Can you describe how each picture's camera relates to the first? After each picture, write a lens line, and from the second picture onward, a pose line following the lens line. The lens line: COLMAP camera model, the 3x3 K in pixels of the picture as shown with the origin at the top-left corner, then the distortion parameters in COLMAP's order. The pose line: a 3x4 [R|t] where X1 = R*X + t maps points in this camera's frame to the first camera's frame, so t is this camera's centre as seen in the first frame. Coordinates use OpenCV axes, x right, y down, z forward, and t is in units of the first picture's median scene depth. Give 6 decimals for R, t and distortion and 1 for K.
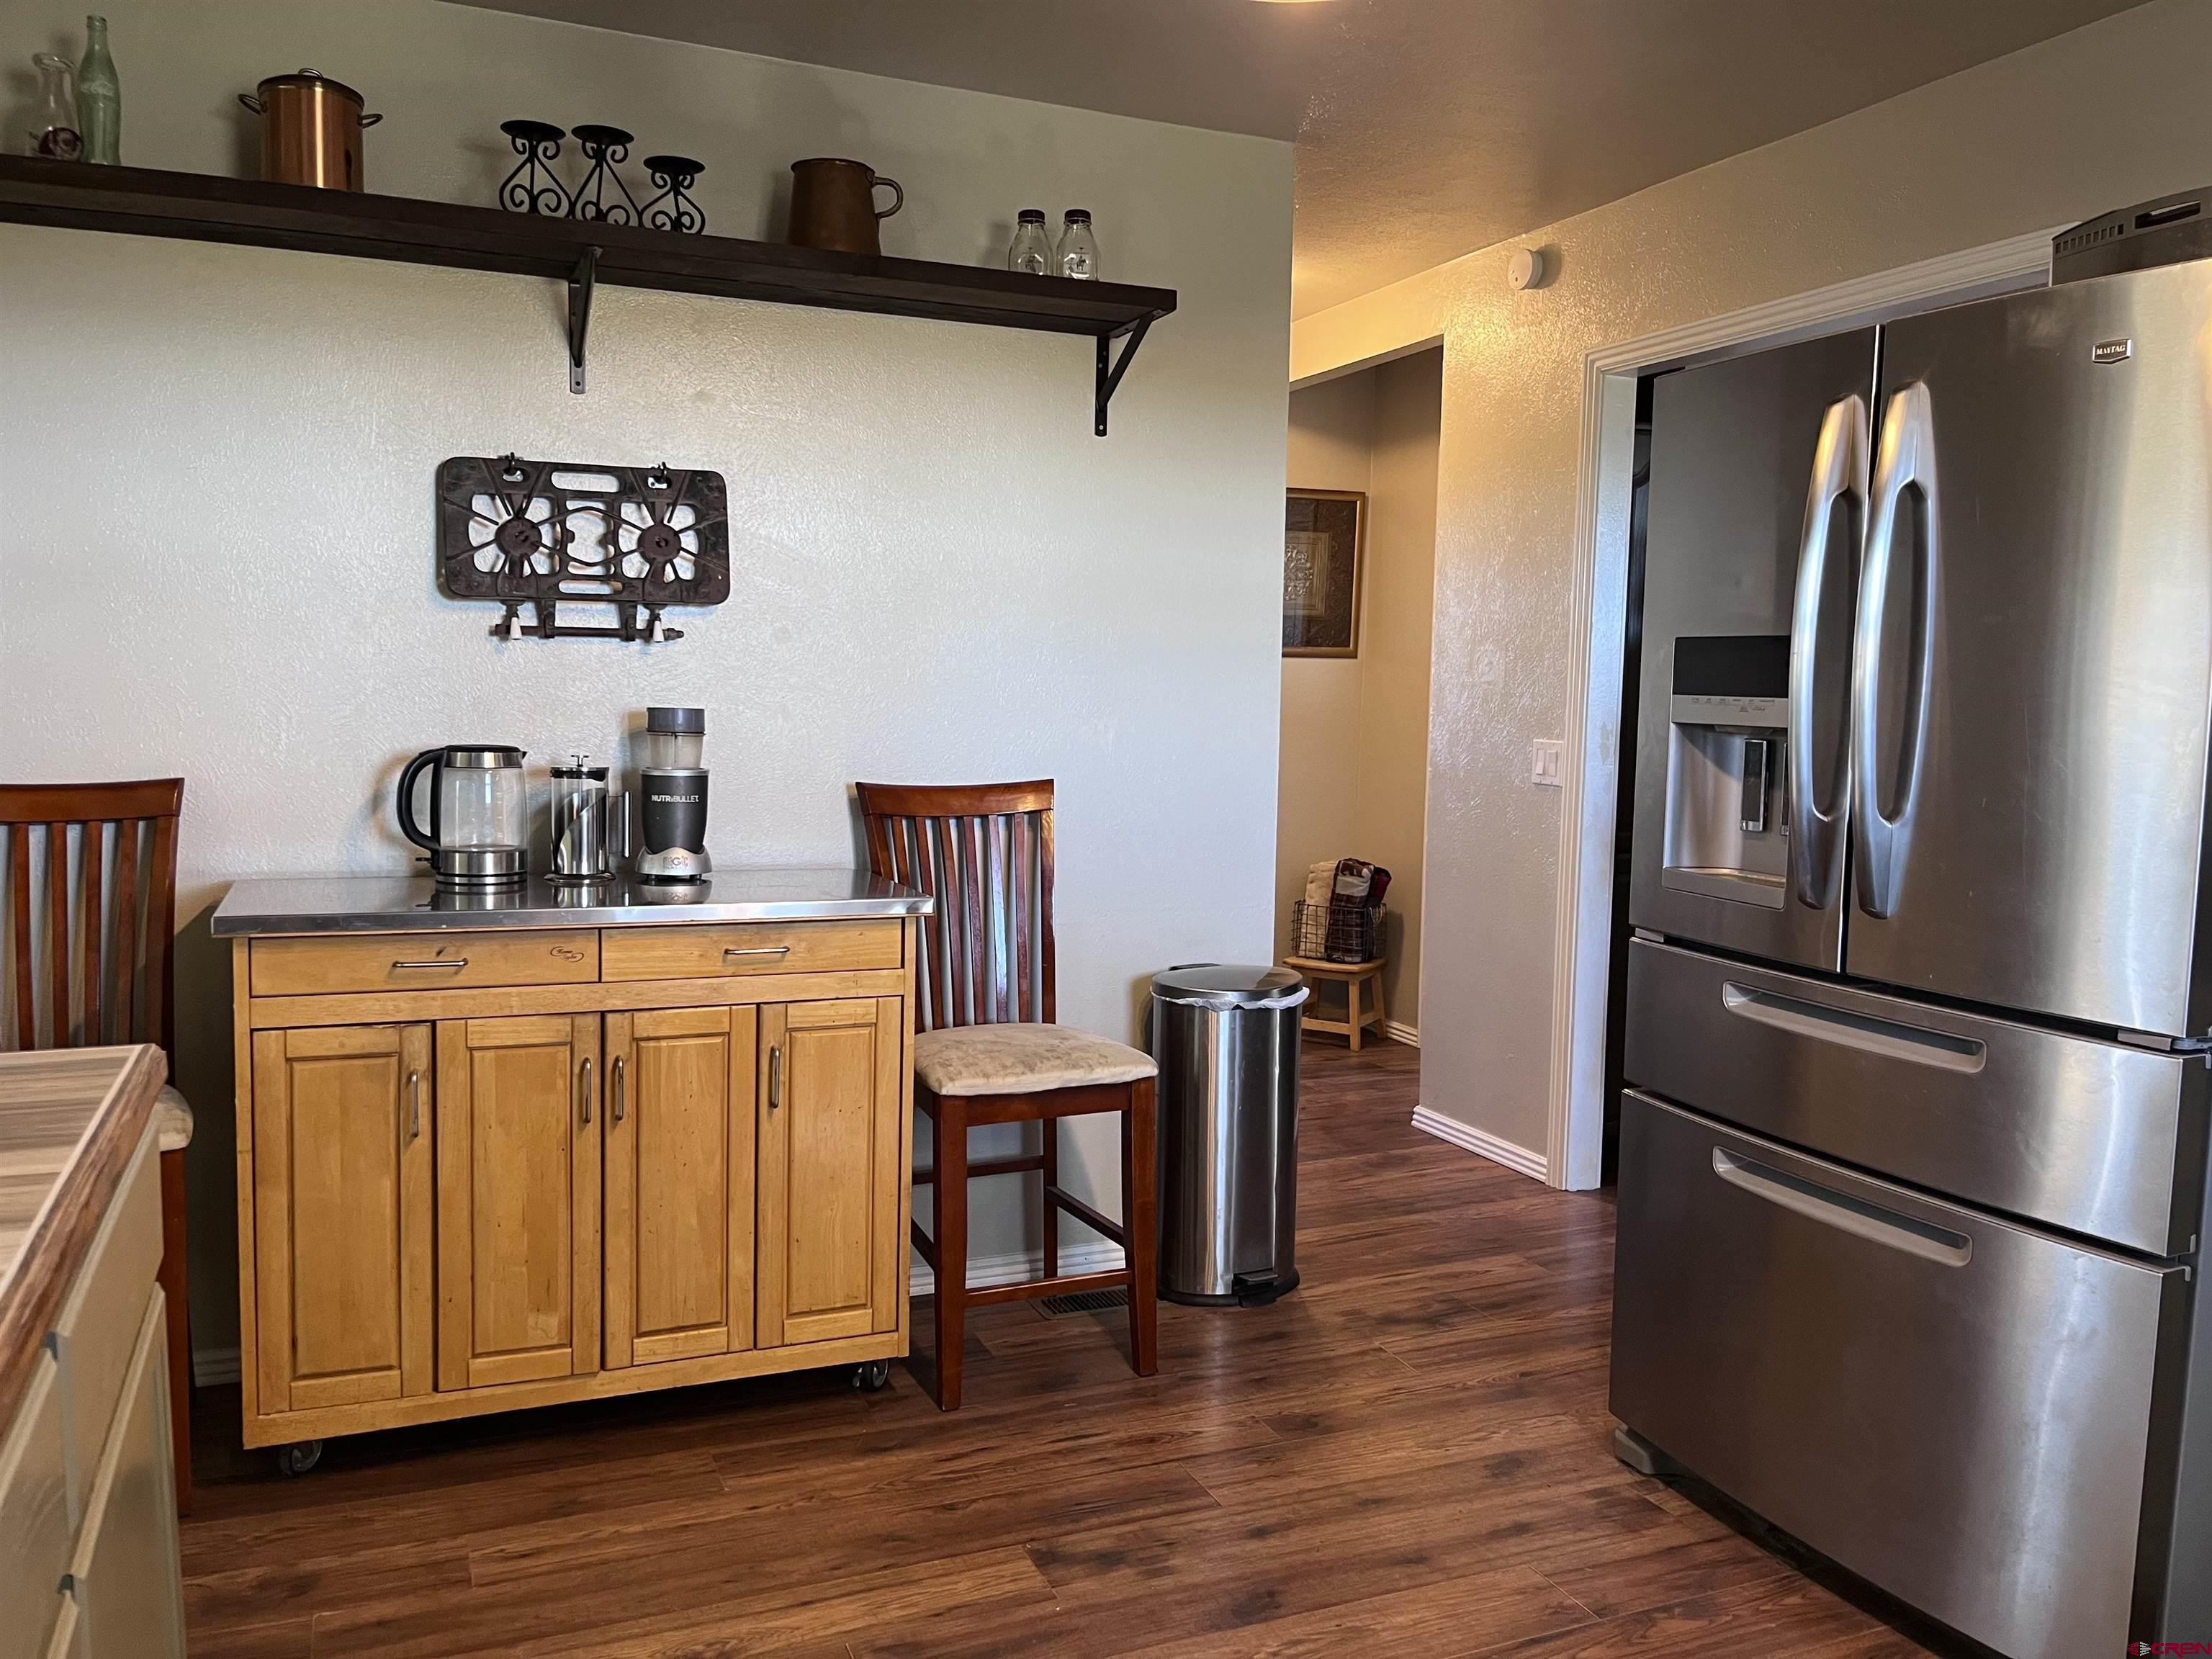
lens RADIAL K [[1674.3, 0, 1105.8], [0, 1674.3, 827.4], [0, 0, 1]] dist [0.067406, -0.093215]
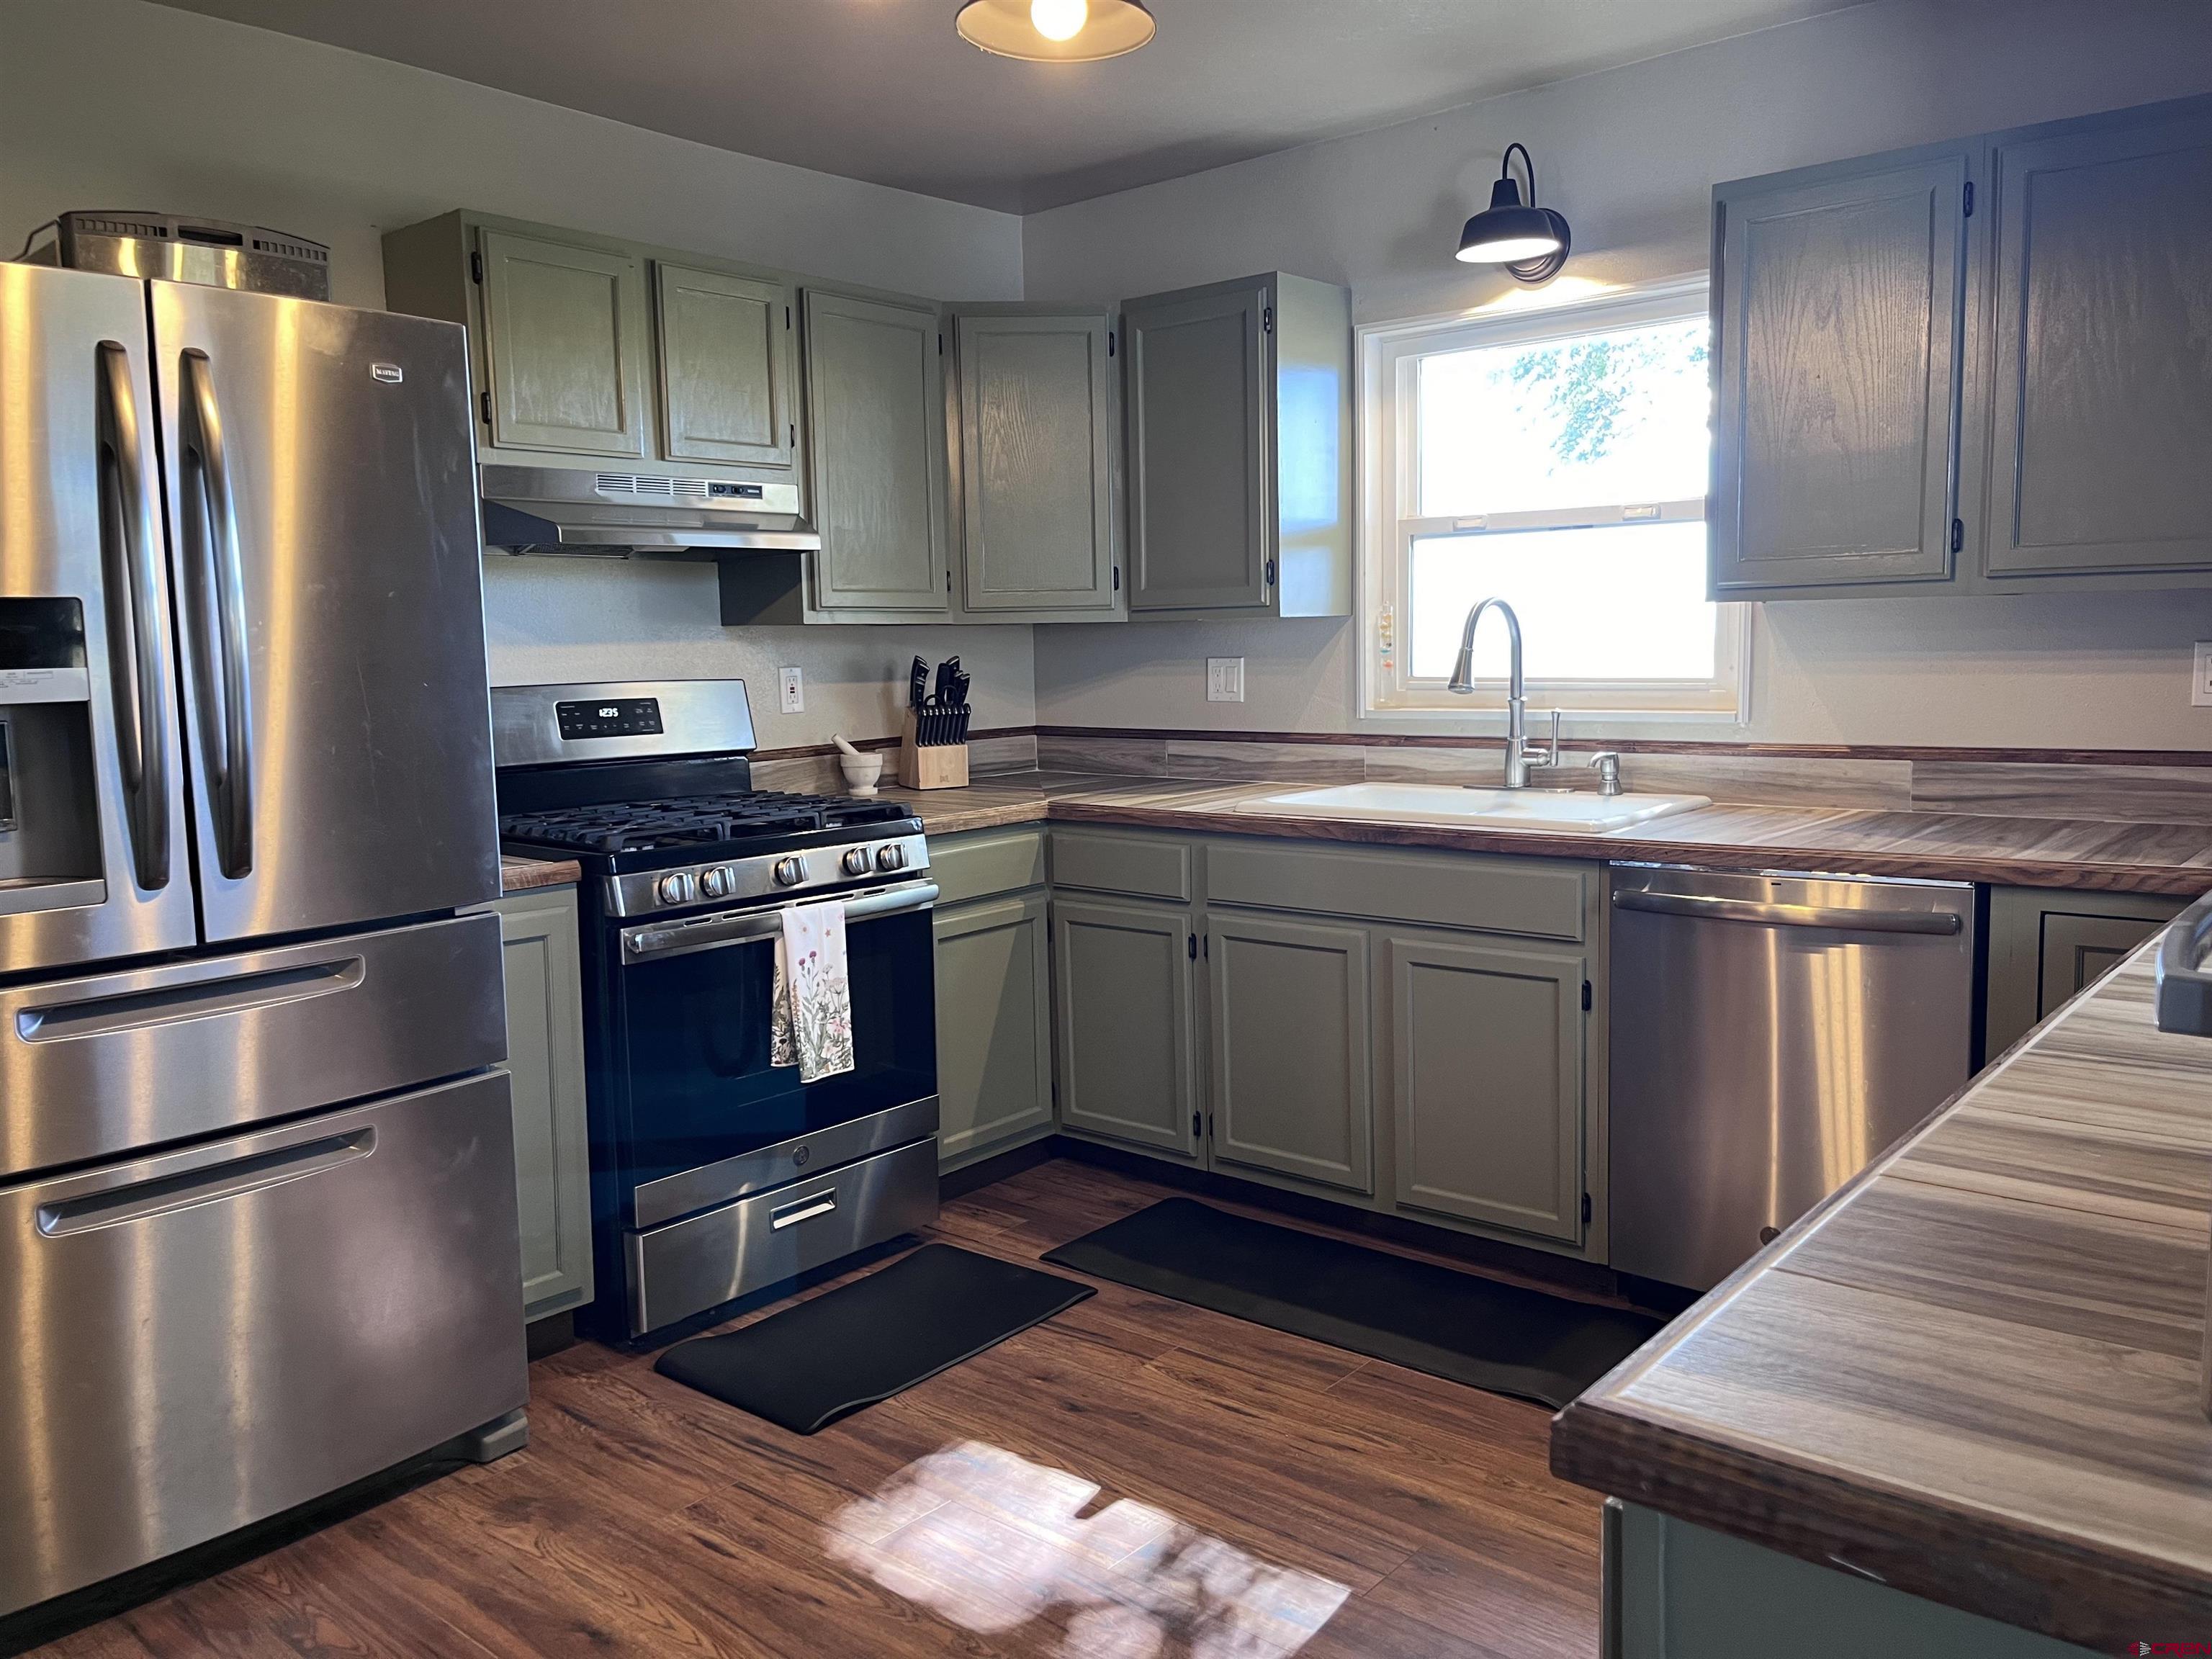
lens RADIAL K [[1674.3, 0, 1109.2], [0, 1674.3, 822.3], [0, 0, 1]] dist [0.067406, -0.093215]
pose [[-0.441967, -0.101915, 0.891223, -0.652290], [0.090951, 0.983314, 0.157550, -0.088901], [-0.892408, 0.150690, -0.425323, 0.927062]]
